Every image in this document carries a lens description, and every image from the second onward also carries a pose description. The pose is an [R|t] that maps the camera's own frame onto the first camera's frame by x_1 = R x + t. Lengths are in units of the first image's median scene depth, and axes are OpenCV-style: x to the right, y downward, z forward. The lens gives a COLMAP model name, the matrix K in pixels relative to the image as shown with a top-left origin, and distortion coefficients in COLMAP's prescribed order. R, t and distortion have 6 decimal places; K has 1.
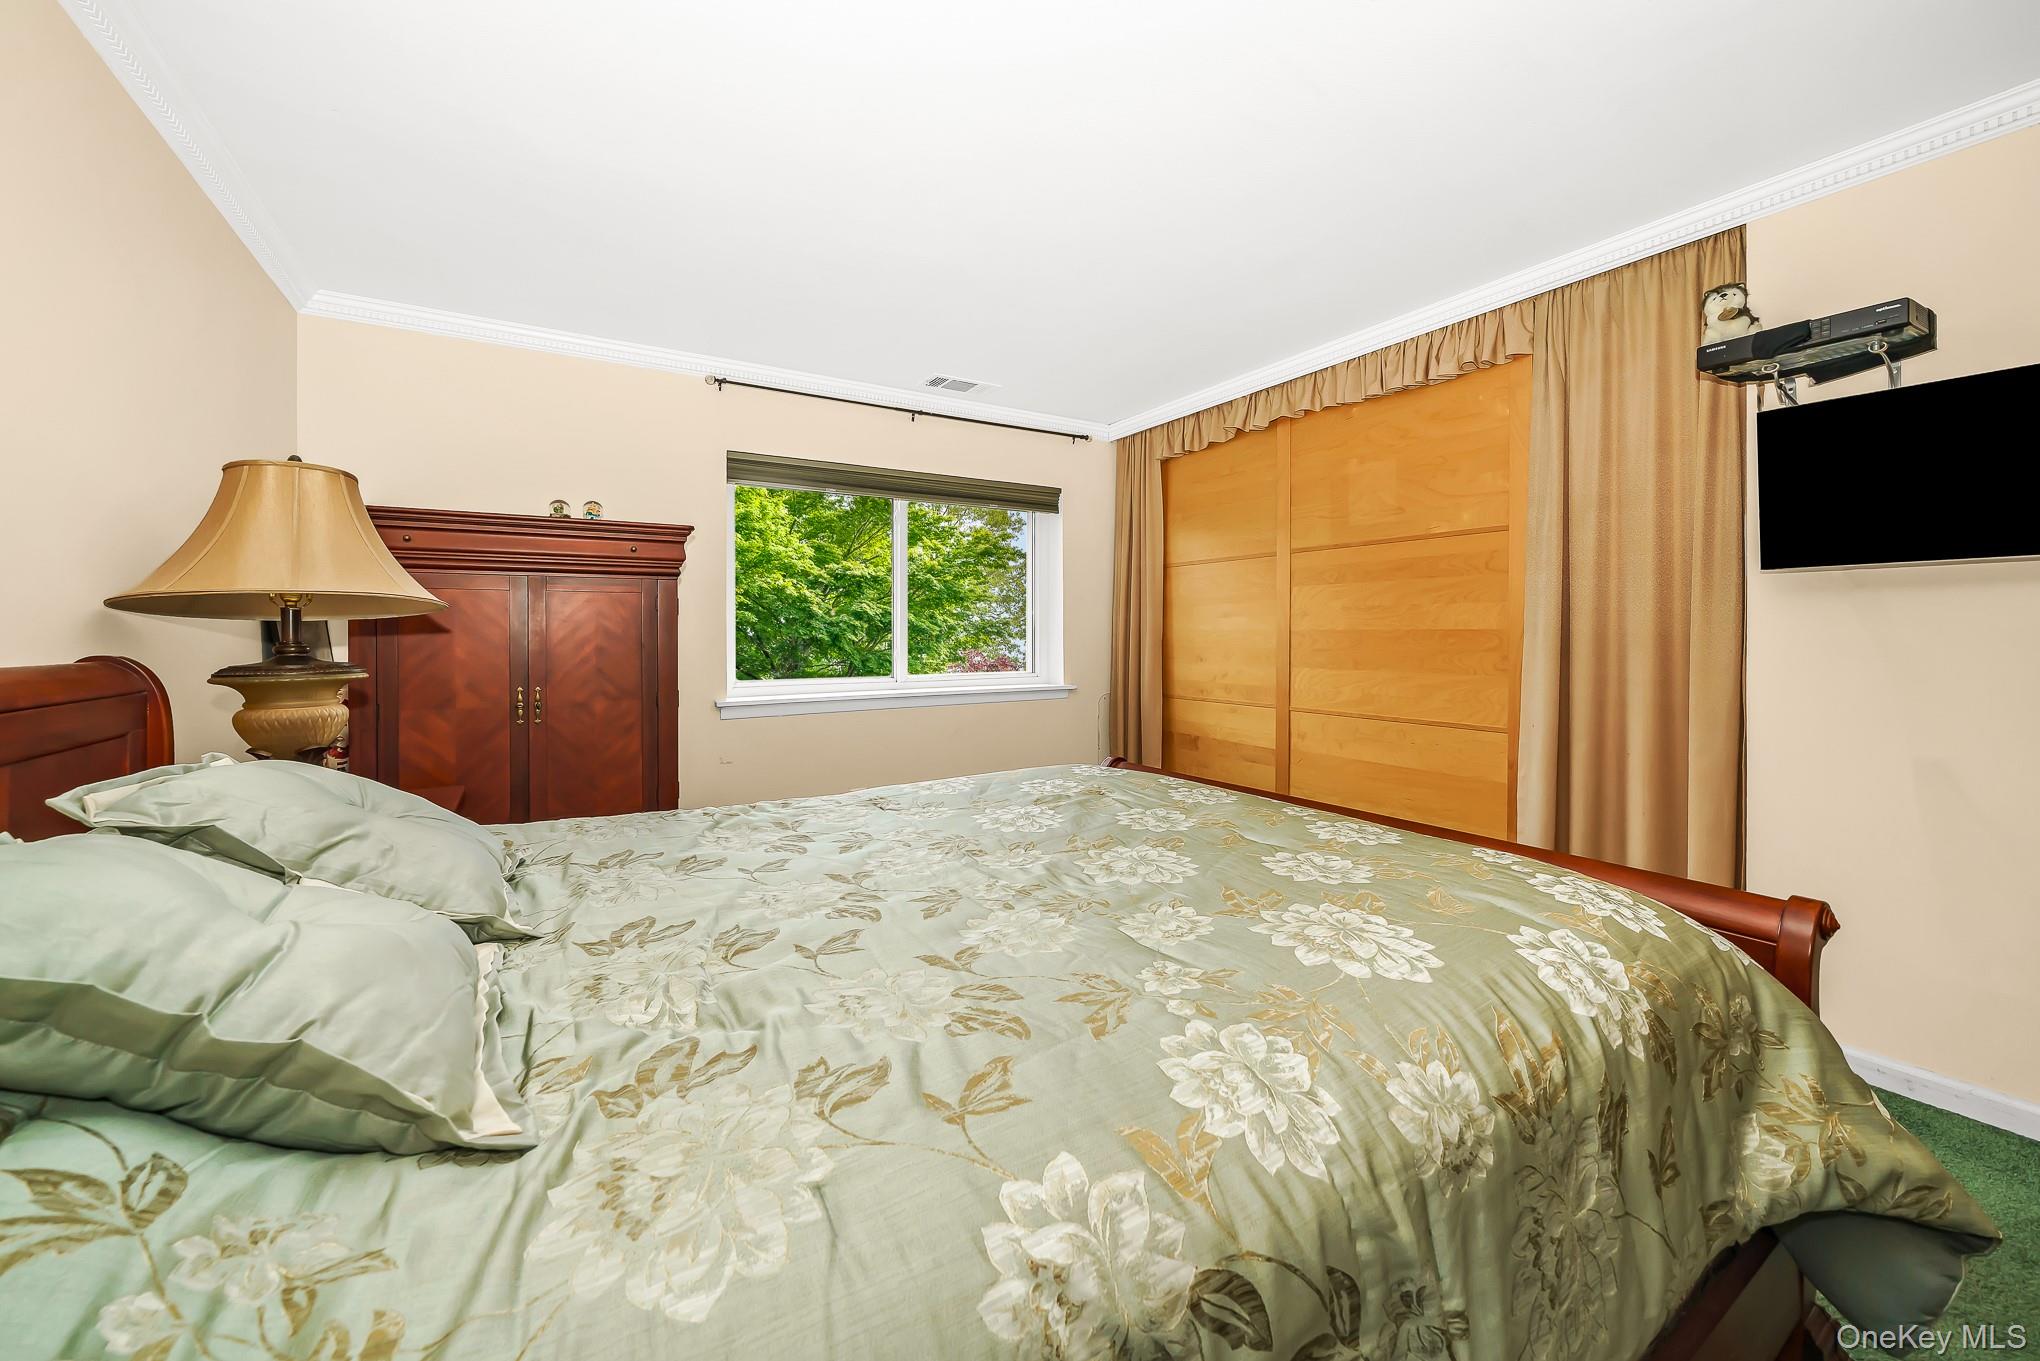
lens RADIAL K [[771.9, 0, 1017.7], [0, 771.9, 634.8], [0, 0, 1]] dist [-0.000661, -0.000045]
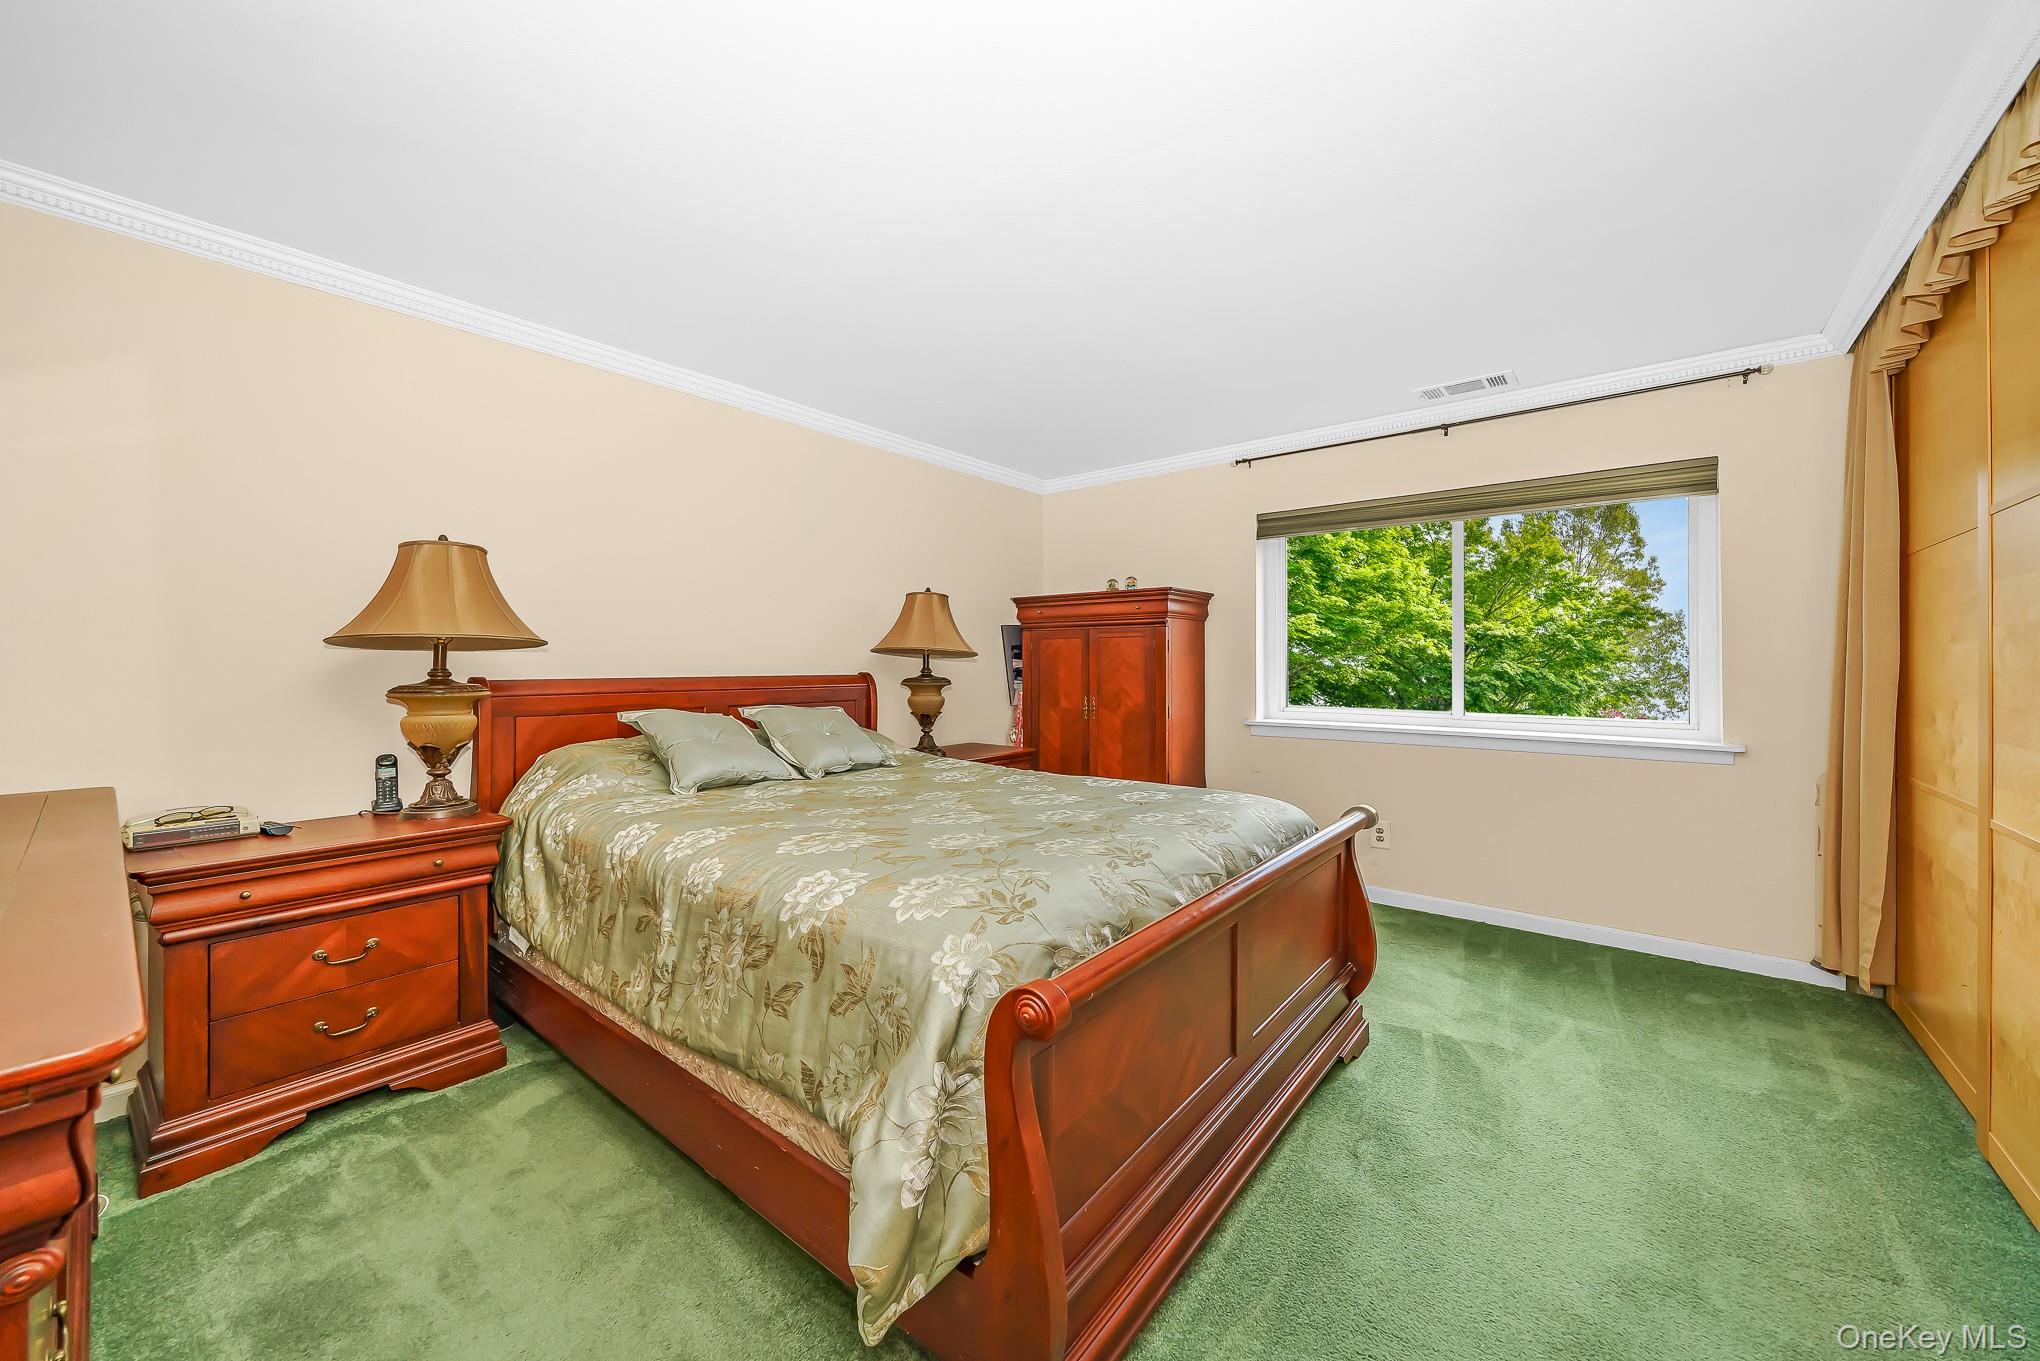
lens RADIAL K [[754.9, 0, 1007.5], [0, 754.9, 671.5], [0, 0, 1]] dist [-0.000504, 0.000023]
pose [[0.331867, 0.011169, -0.943260, 0.681256], [-0.005772, 0.999935, 0.009809, -0.002564], [0.943309, 0.002189, 0.331910, 0.259986]]
